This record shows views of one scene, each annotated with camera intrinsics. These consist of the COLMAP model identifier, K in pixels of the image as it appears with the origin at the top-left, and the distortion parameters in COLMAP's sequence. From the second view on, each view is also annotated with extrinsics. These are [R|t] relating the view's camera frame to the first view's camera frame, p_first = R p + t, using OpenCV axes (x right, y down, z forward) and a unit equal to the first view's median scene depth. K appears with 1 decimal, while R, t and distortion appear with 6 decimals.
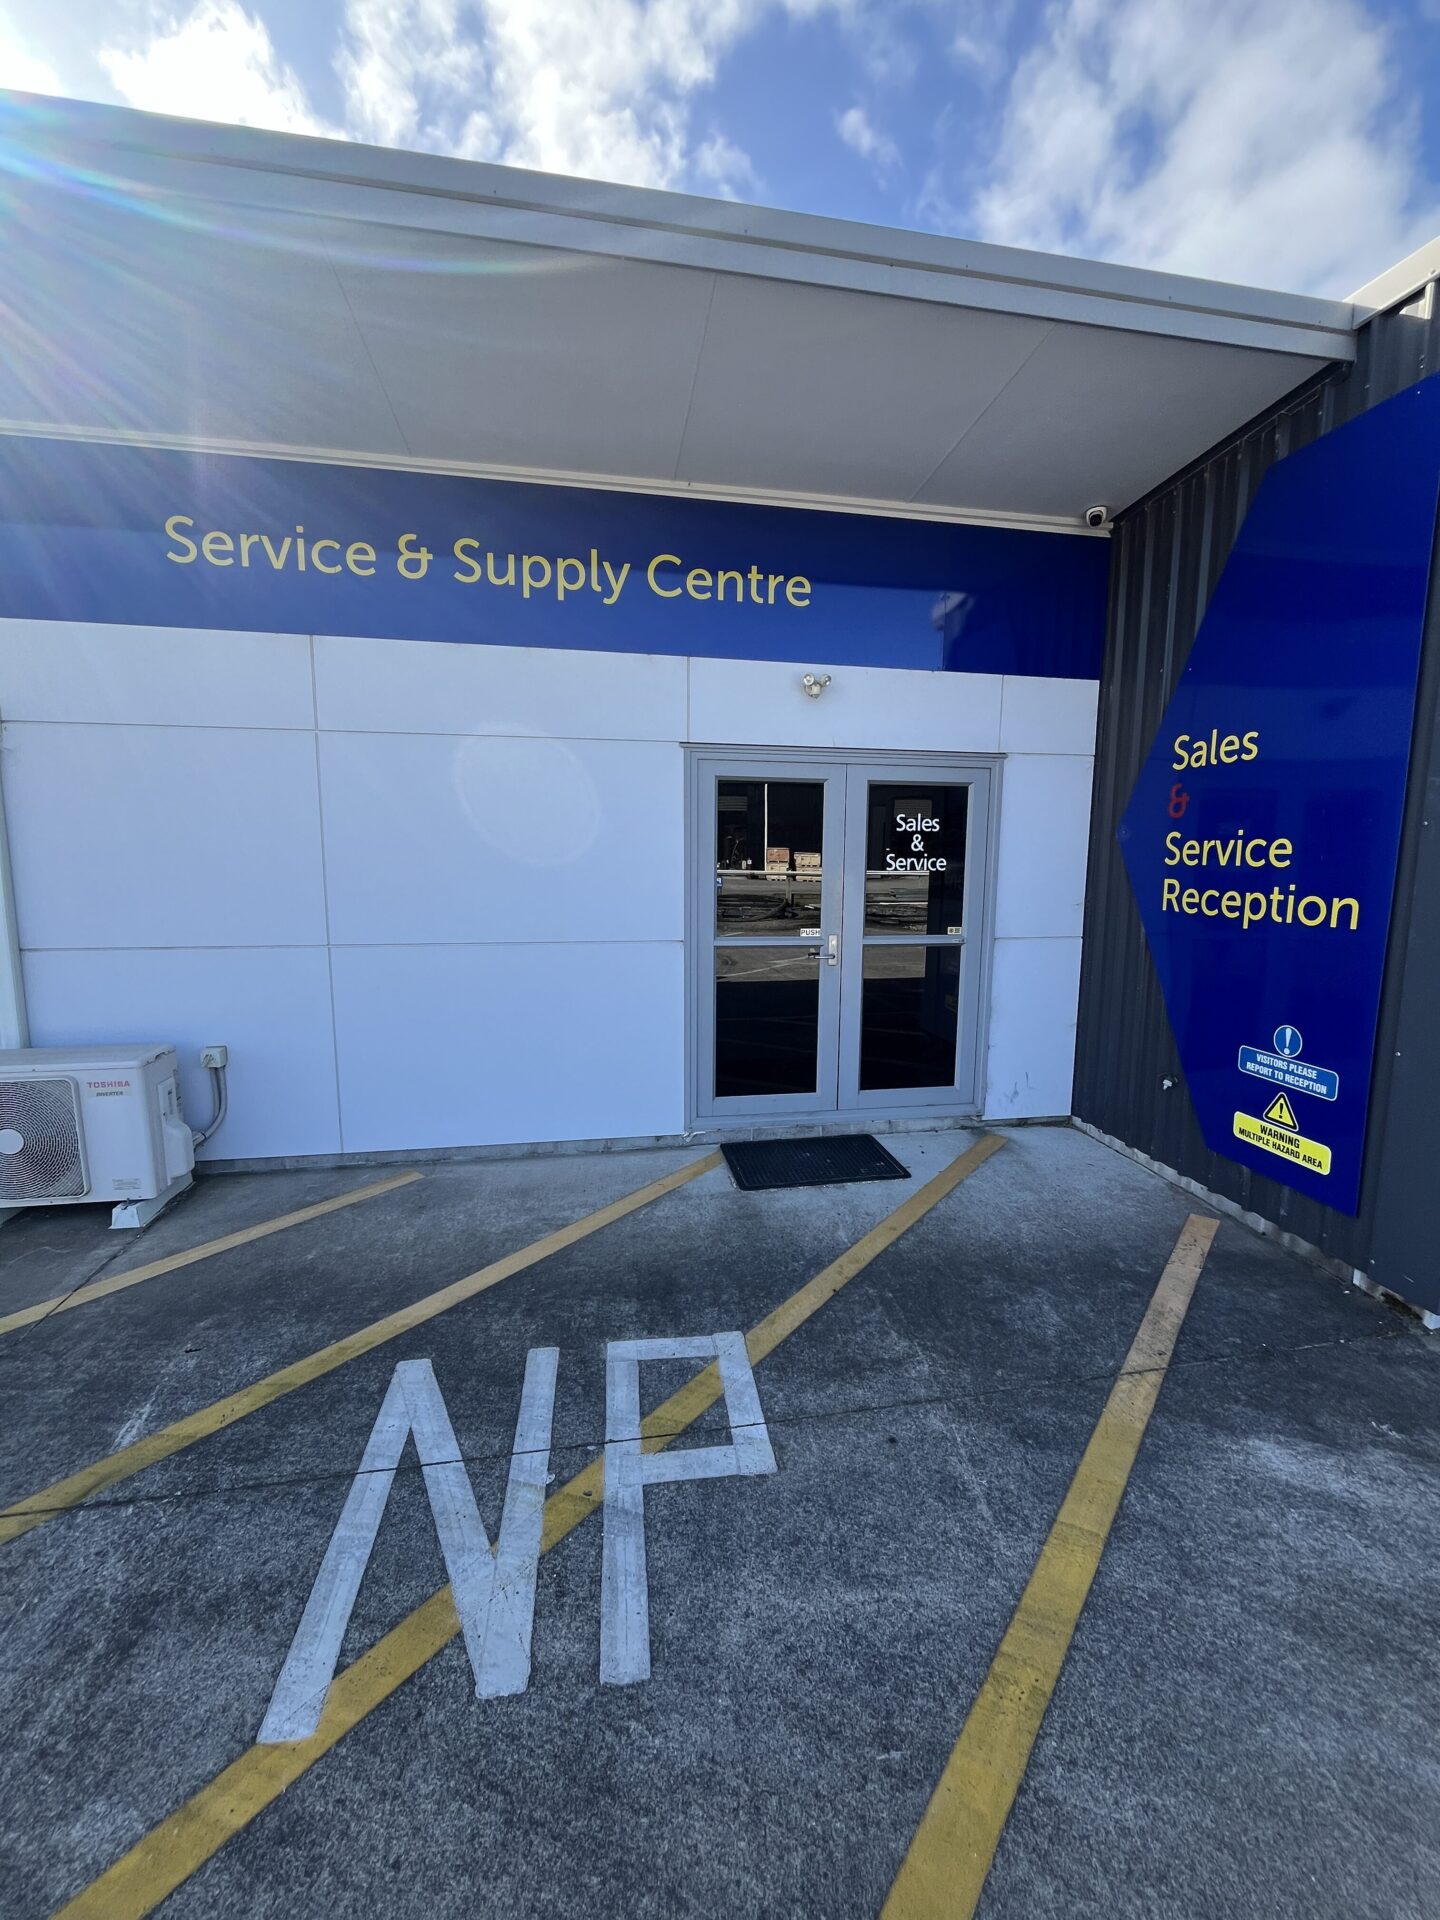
lens RADIAL K [[788.6, 0, 720.0], [0, 788.6, 960.0], [0, 0, 1]] dist [0.049360, -0.011836]
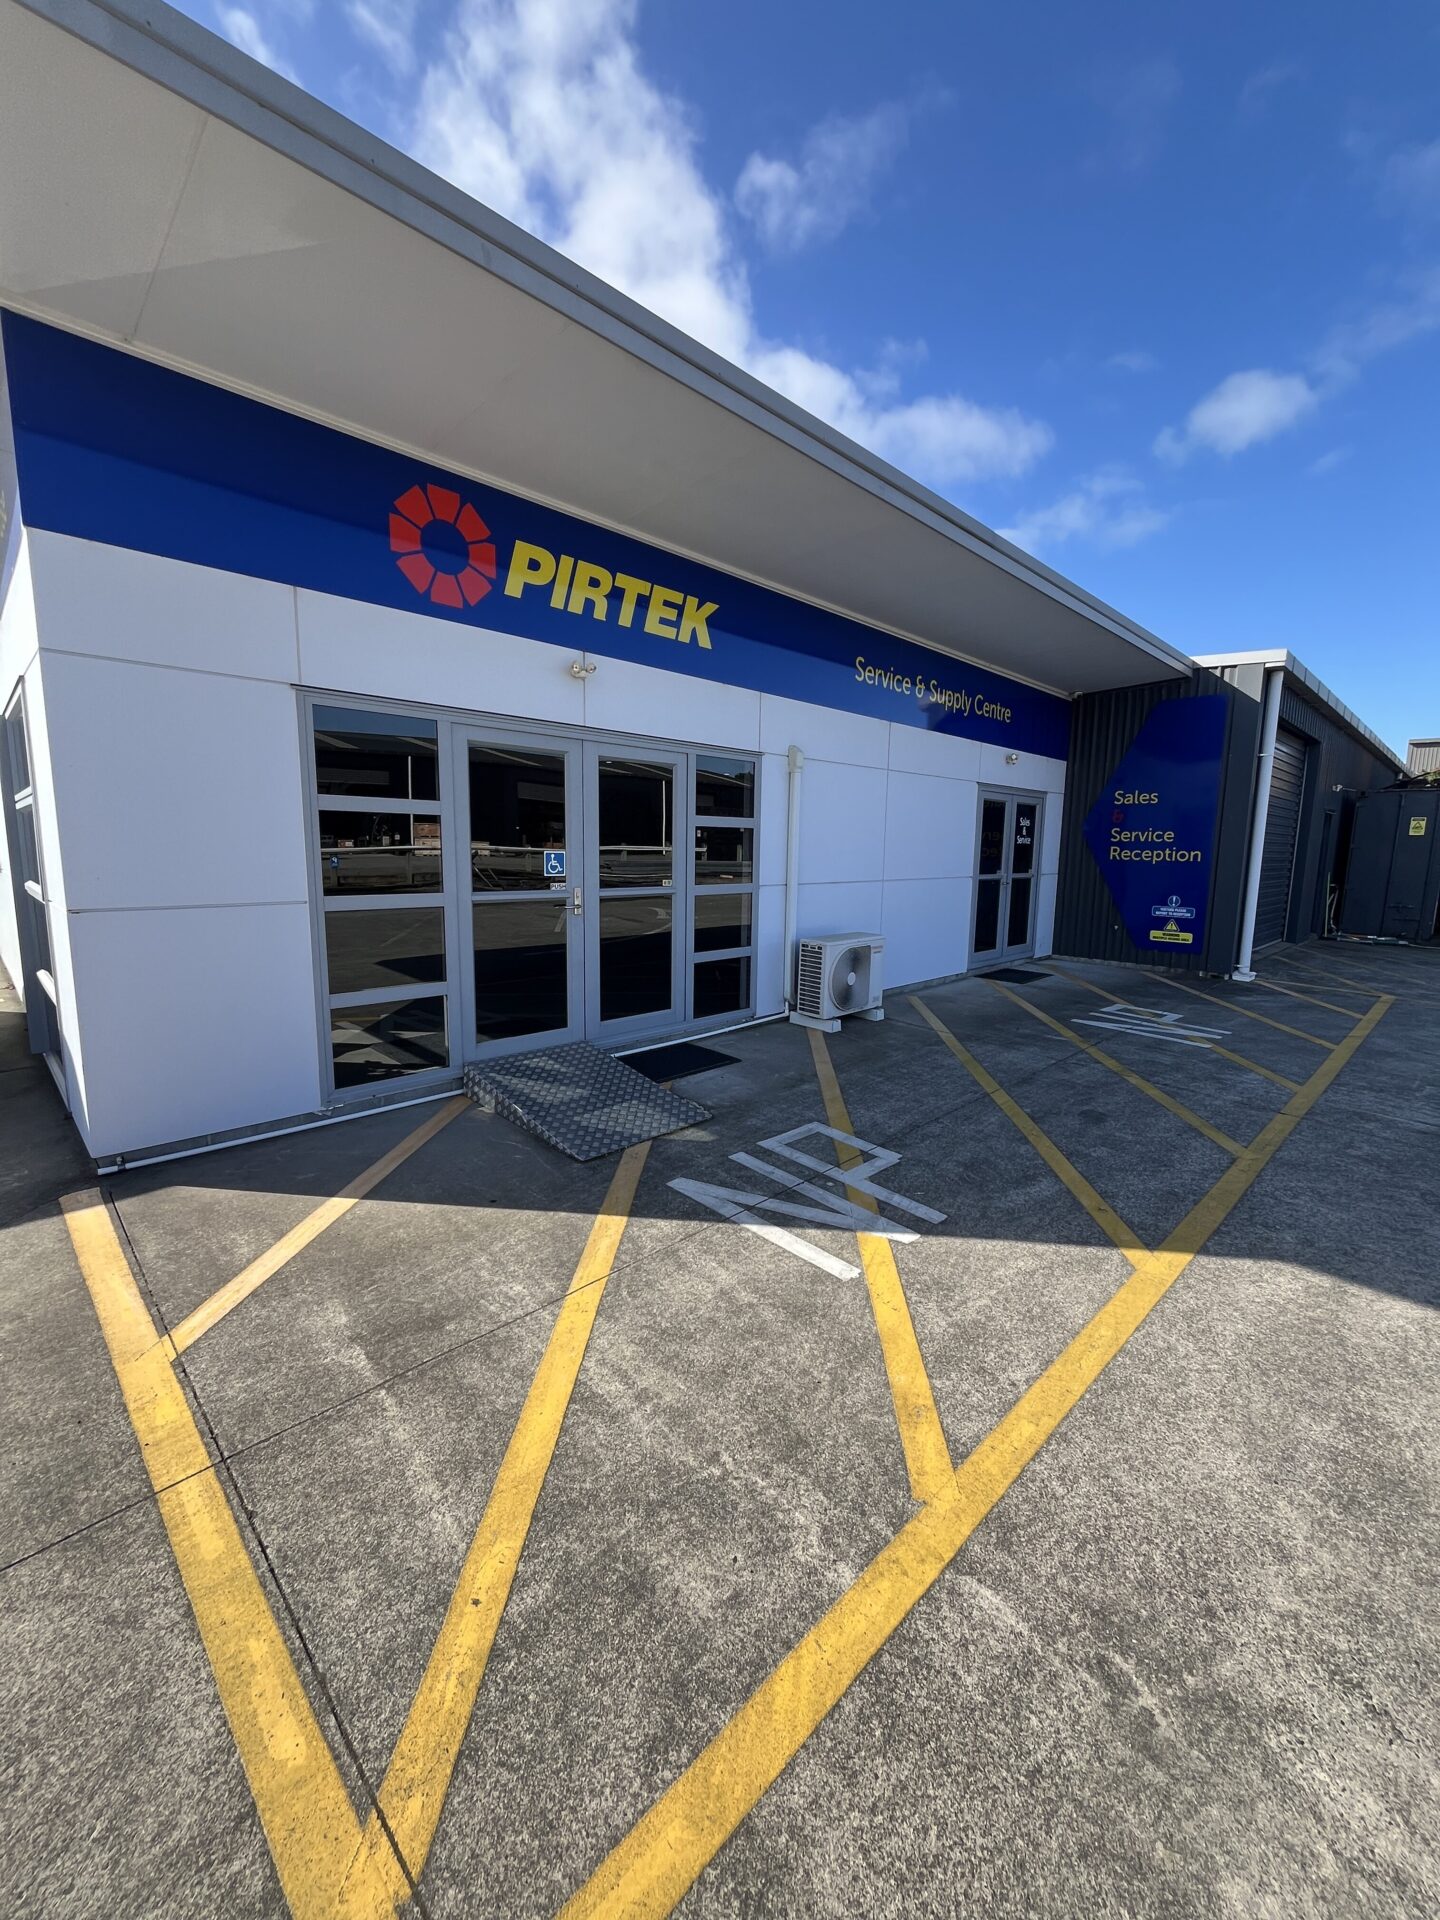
lens RADIAL K [[788.6, 0, 720.0], [0, 788.6, 960.0], [0, 0, 1]] dist [0.049360, -0.011836]
pose [[0.821639, -0.073338, 0.565271, -1.734981], [0.045578, 0.996966, 0.063096, 0.038372], [-0.568183, -0.026078, 0.822489, -0.354498]]
